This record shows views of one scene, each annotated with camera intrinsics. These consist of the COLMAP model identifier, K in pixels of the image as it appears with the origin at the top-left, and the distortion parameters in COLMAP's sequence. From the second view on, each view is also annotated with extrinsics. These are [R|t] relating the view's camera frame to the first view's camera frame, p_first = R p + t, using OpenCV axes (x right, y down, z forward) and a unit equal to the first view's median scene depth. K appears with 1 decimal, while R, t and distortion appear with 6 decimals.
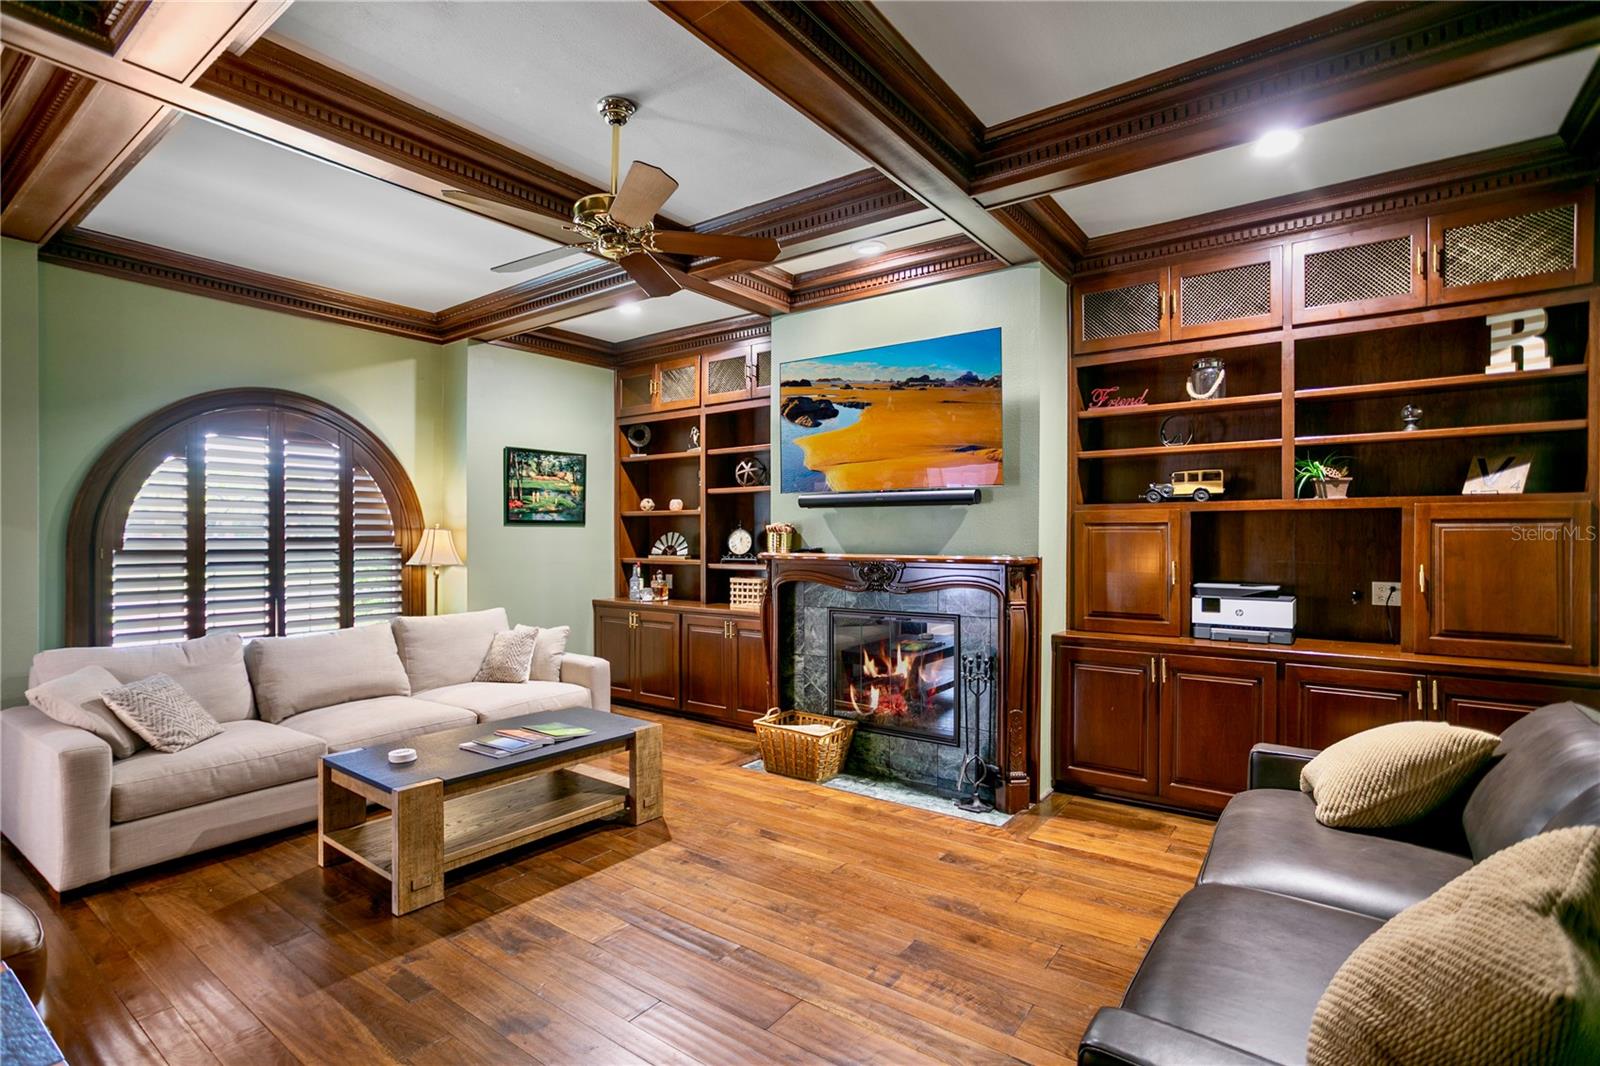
lens RADIAL K [[772.0, 0, 784.0], [0, 772.0, 540.2], [0, 0, 1]] dist [-0.001636, 0.000937]
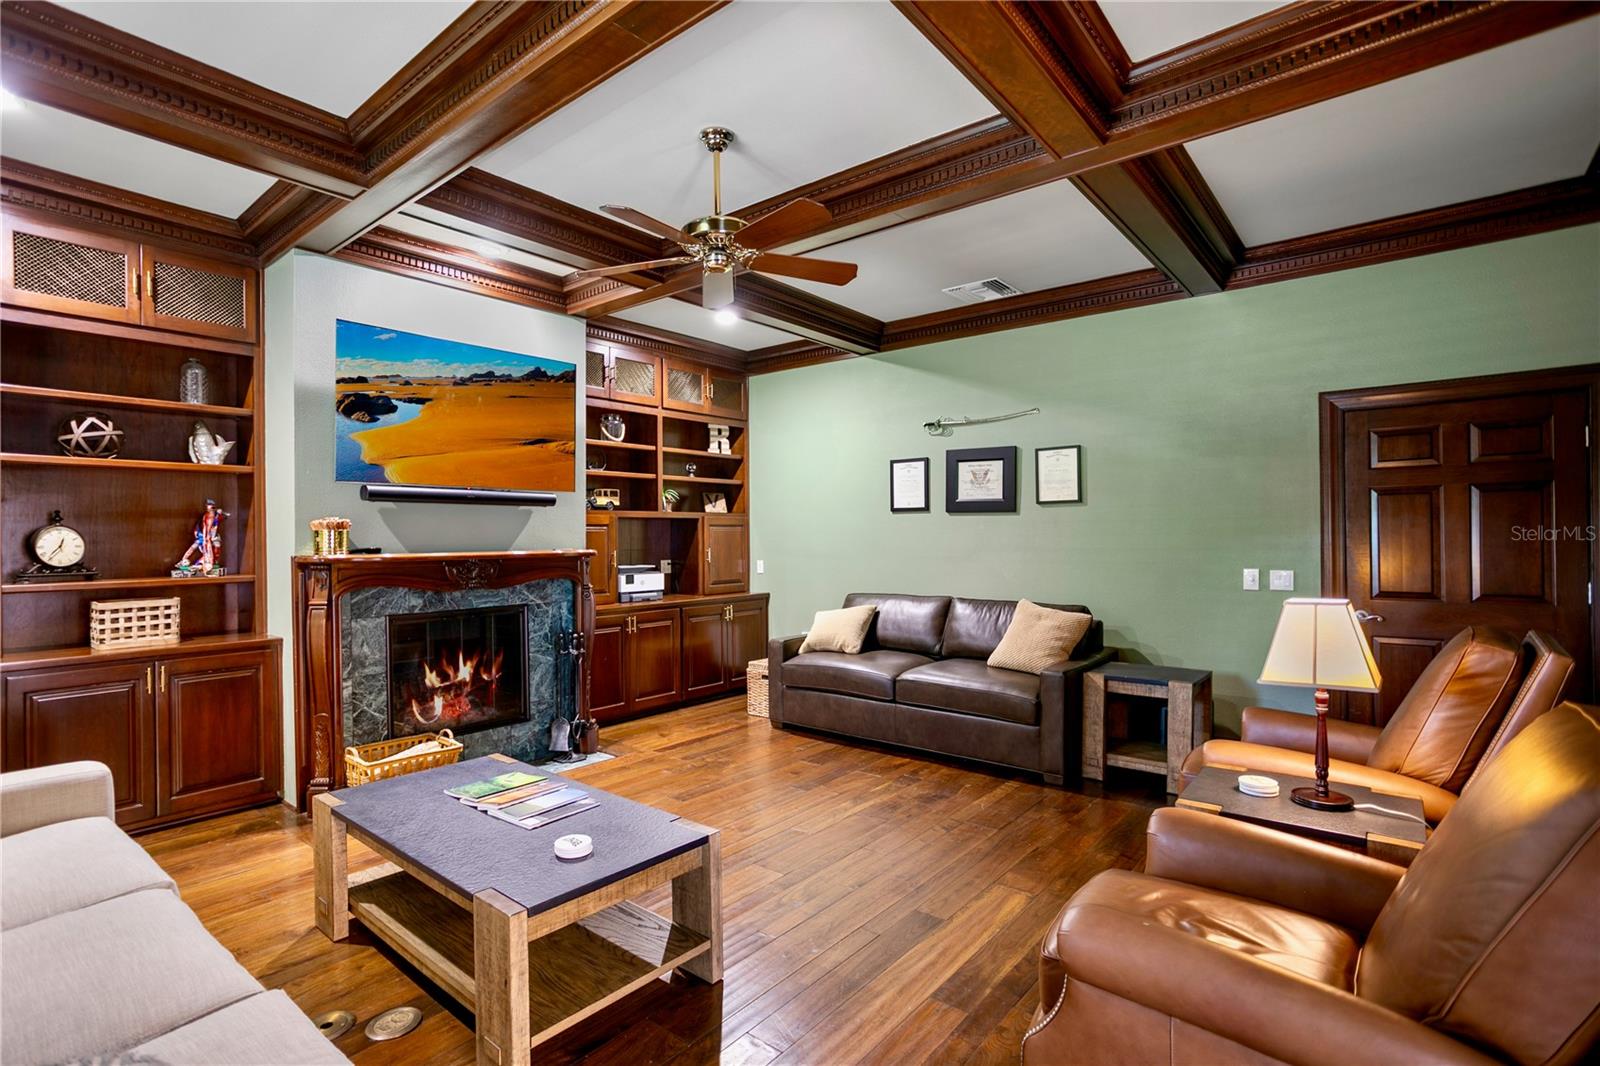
lens RADIAL K [[772.0, 0, 783.1], [0, 772.0, 532.9], [0, 0, 1]] dist [-0.001636, 0.000937]
pose [[0.076347, 0.009385, 0.997037, -0.916644], [0.022101, 0.999694, -0.011102, 0.016196], [-0.996836, 0.022884, 0.076116, 0.574136]]
